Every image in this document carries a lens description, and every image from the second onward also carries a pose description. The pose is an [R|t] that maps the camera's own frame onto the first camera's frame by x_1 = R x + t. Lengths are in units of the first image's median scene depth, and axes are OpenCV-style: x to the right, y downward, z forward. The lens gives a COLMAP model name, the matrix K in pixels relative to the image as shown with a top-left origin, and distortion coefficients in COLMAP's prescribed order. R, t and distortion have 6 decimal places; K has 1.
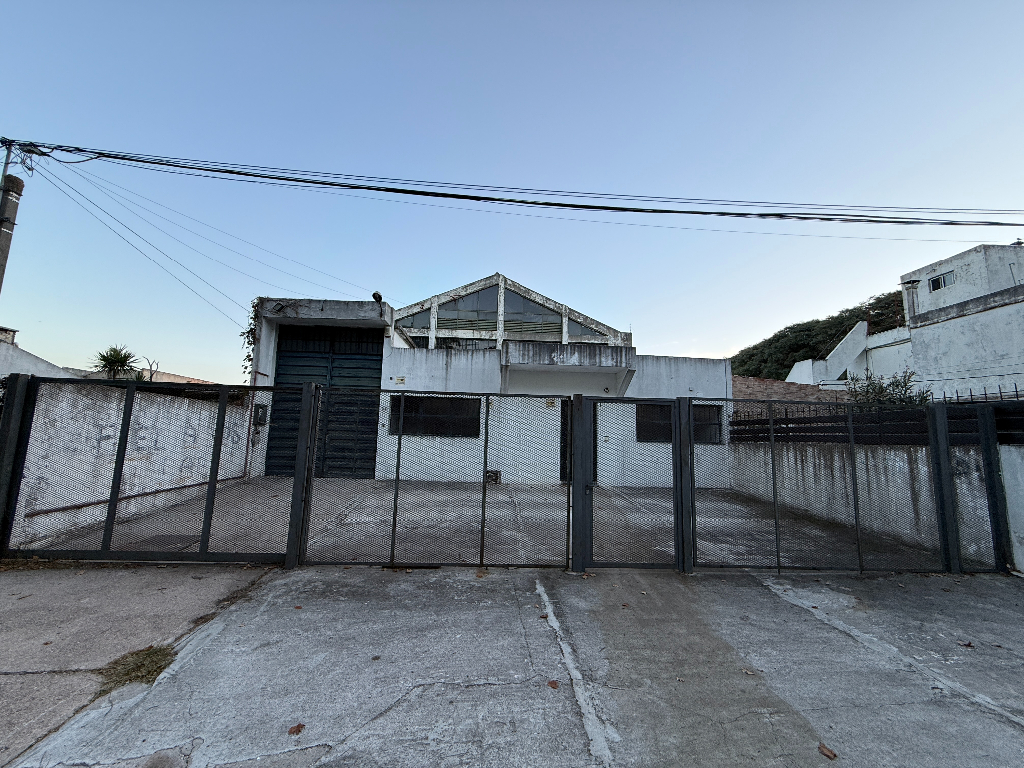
lens RADIAL K [[410.3, 0, 508.7], [0, 410.3, 387.7], [0, 0, 1]] dist [-0.002065, 0.001561]
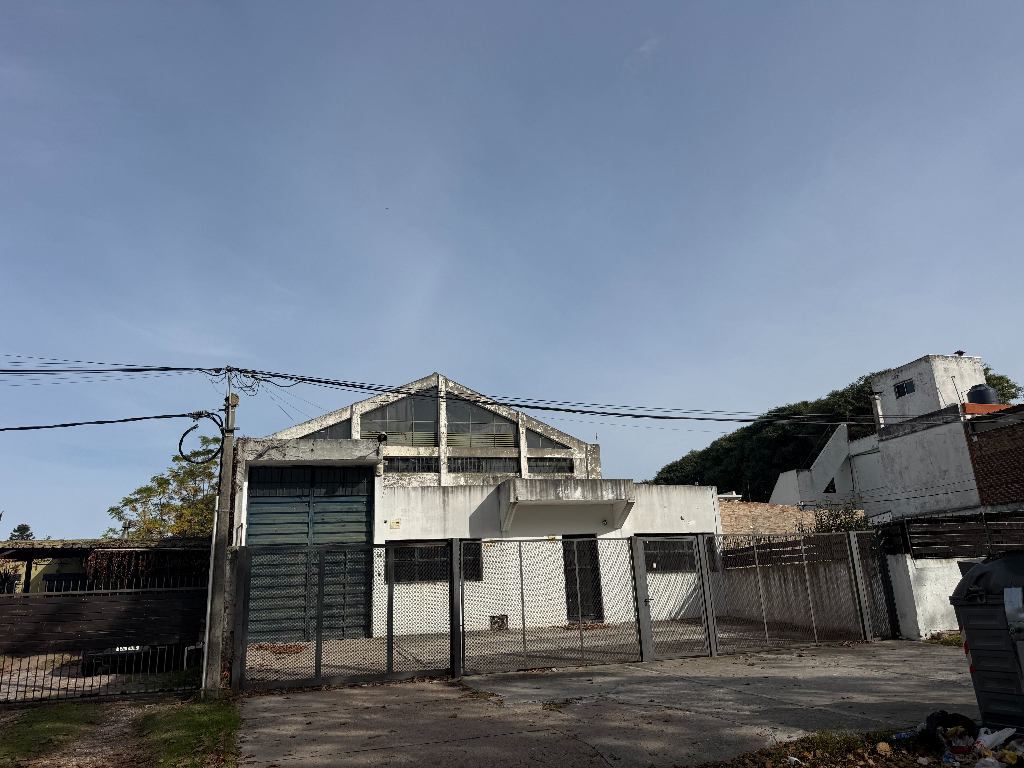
lens RADIAL K [[738.6, 0, 527.5], [0, 738.6, 399.5], [0, 0, 1]] dist [0.065216, -0.009561]
pose [[0.964860, -0.007626, 0.262652, -0.411041], [0.043565, 0.990388, -0.131280, -0.061192], [-0.259126, 0.138109, 0.955918, -0.701904]]
